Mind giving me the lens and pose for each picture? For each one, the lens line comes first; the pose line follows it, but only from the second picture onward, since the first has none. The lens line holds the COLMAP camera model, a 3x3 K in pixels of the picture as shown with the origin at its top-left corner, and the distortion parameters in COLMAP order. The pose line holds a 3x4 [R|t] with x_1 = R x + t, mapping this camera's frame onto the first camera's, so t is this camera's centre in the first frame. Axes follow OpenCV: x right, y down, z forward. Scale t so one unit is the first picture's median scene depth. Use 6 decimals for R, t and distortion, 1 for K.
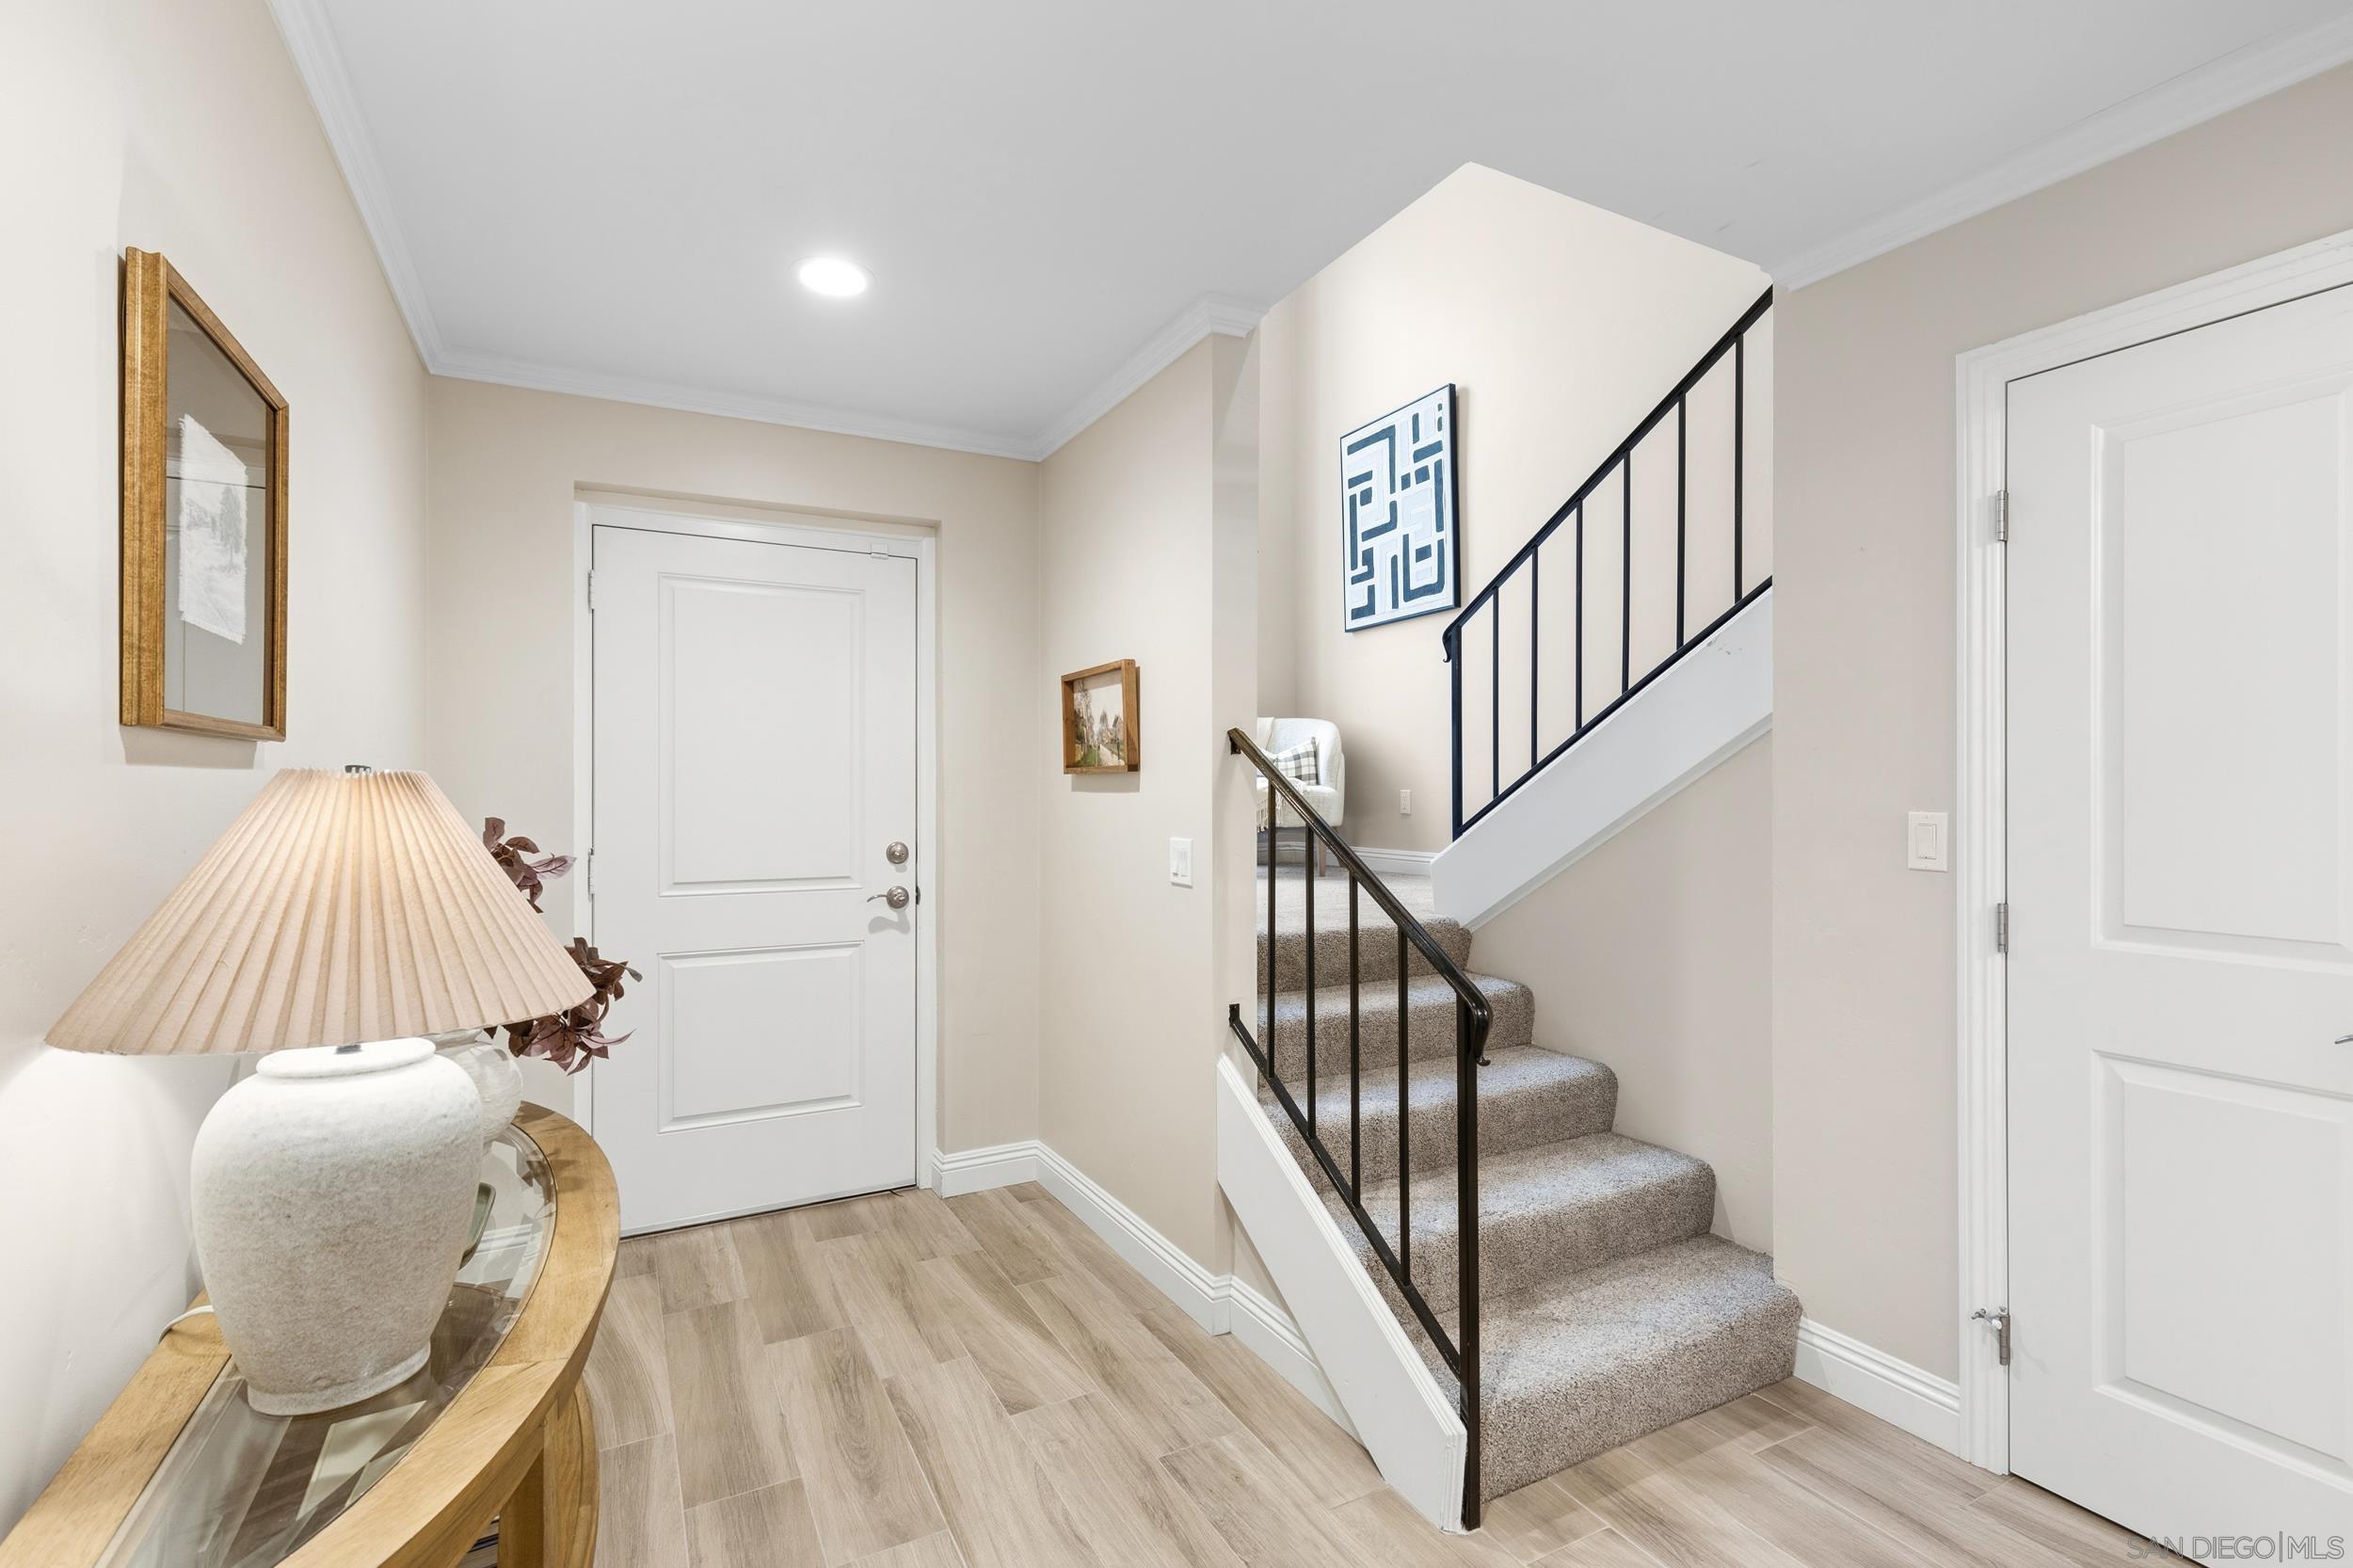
lens RADIAL K [[1065.3, 0, 1167.0], [0, 1065.3, 780.0], [0, 0, 1]] dist [0.010725, -0.003507]
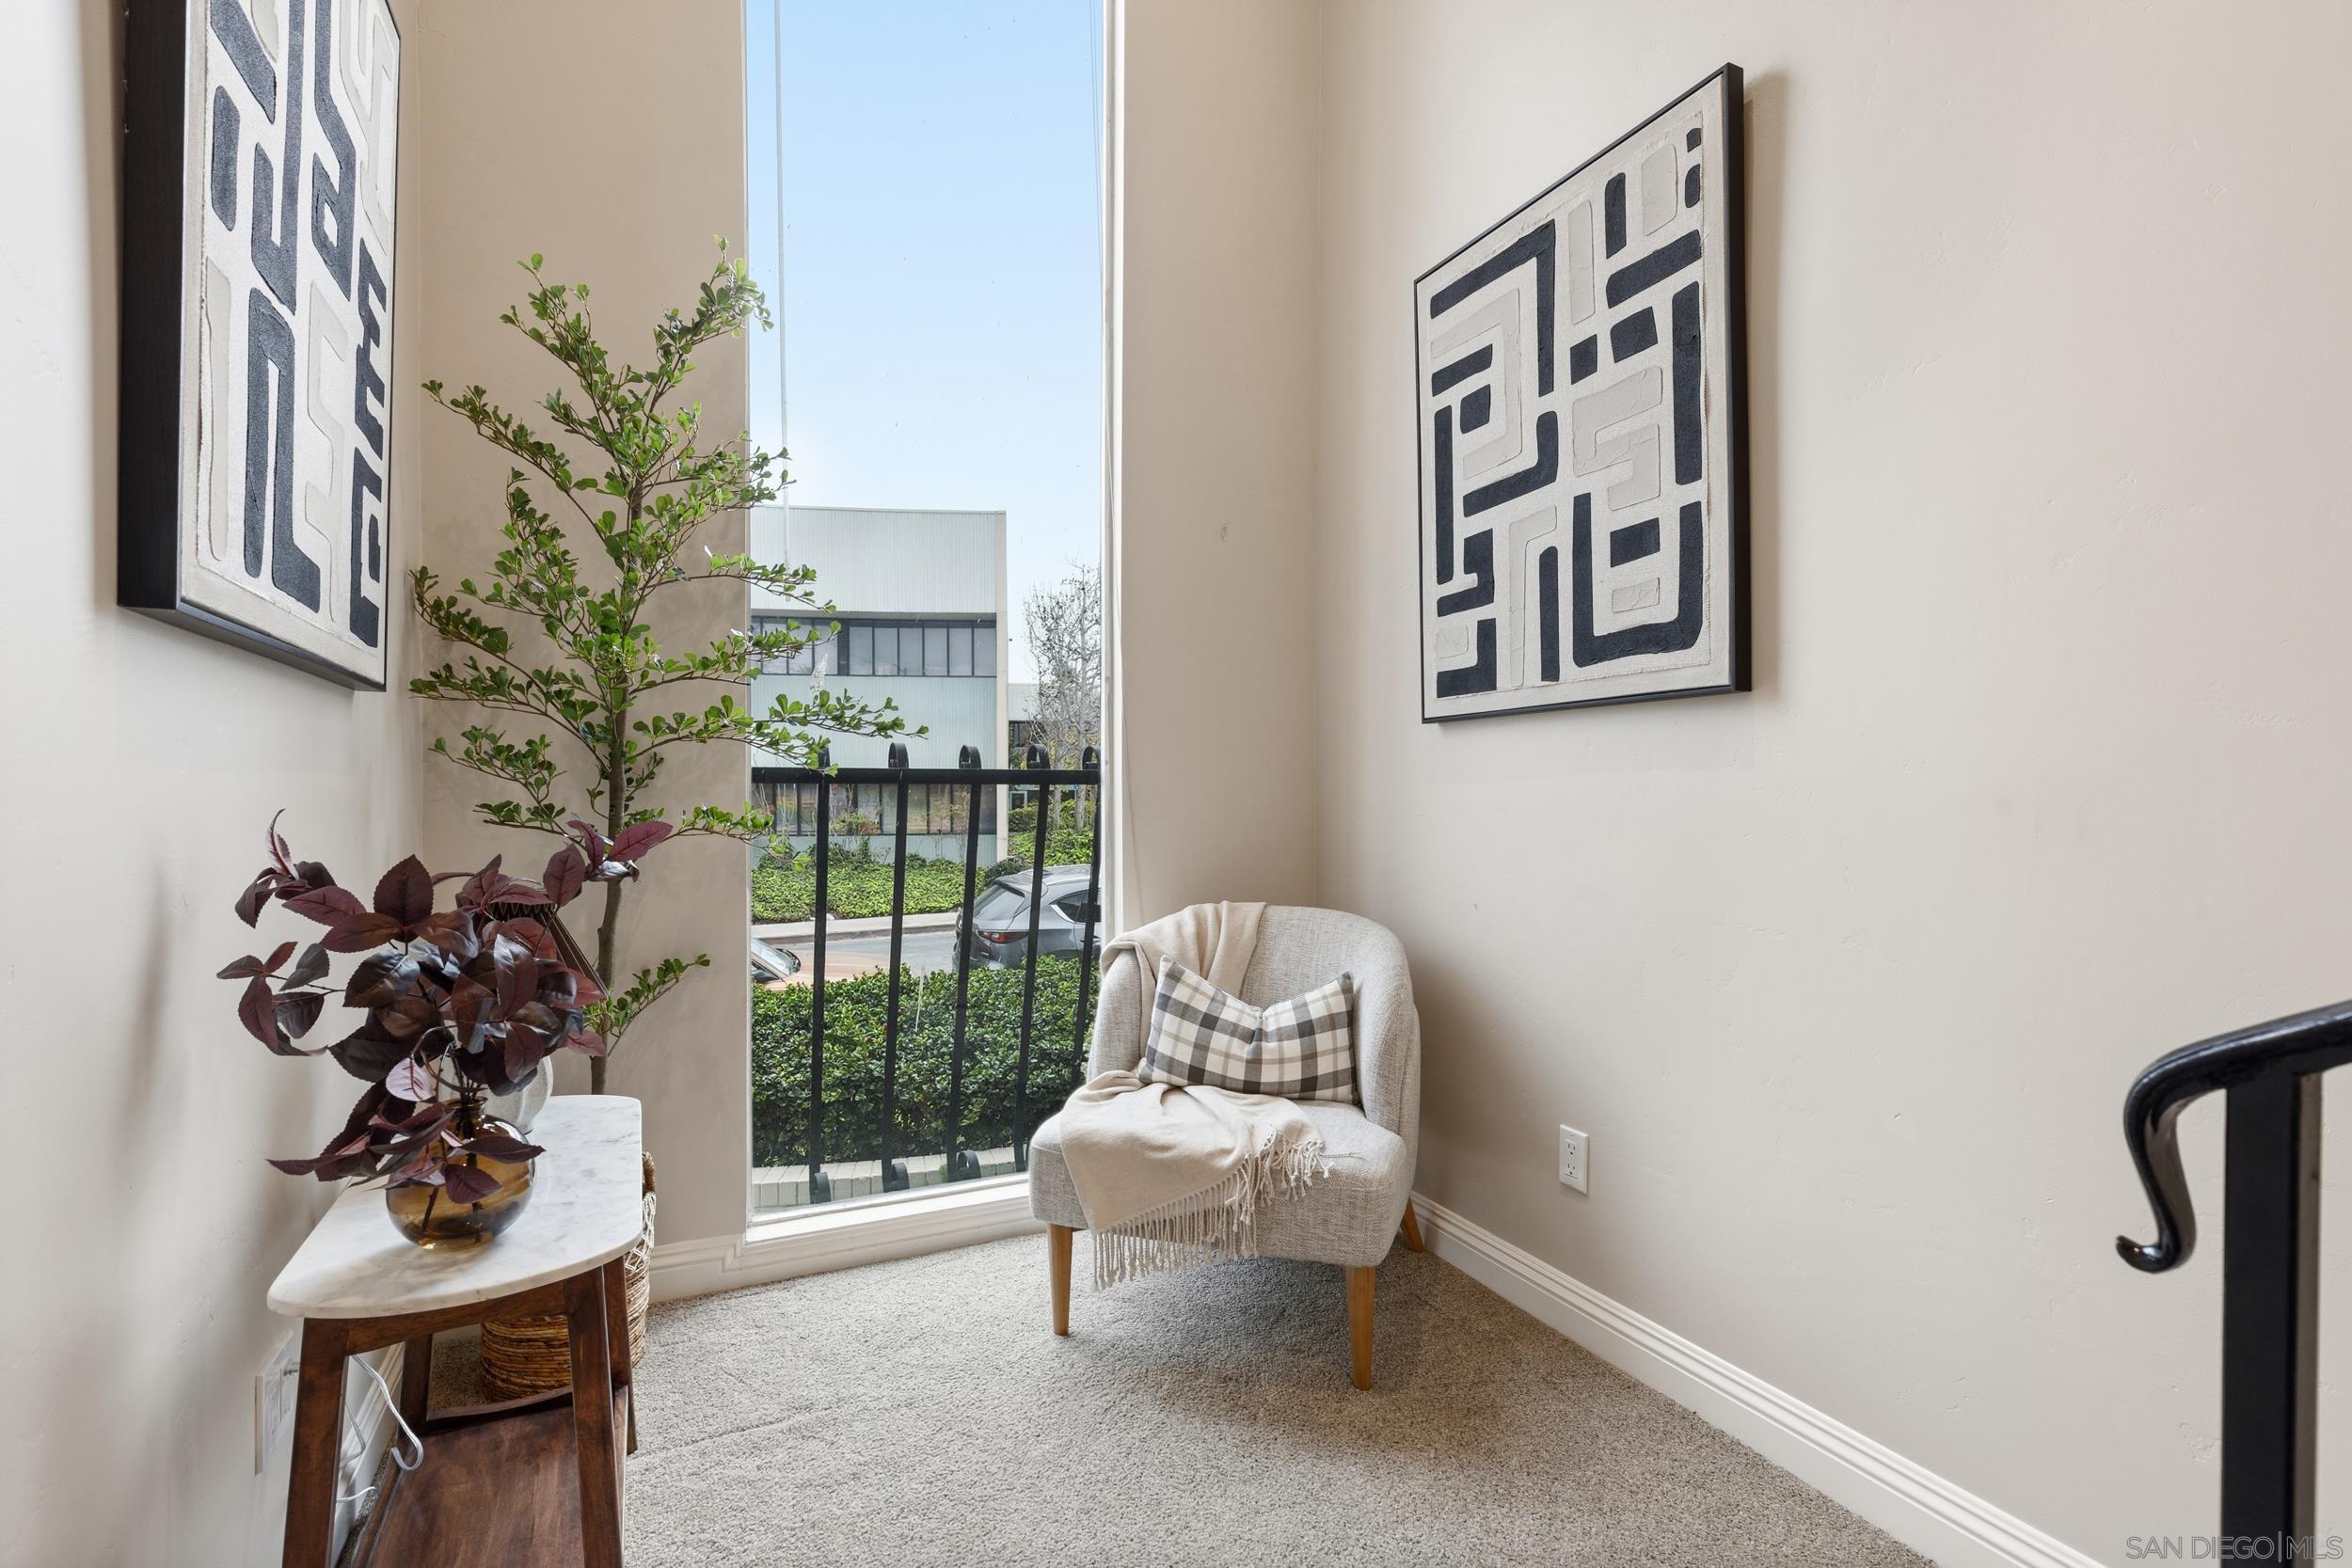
lens RADIAL K [[1064.8, 0, 1178.5], [0, 1064.8, 779.8], [0, 0, 1]] dist [0.010725, -0.003507]
pose [[0.998801, 0.005631, -0.048631, 0.092871], [-0.005518, 0.999982, 0.002457, -0.122550], [0.048644, -0.002186, 0.998814, 0.586613]]
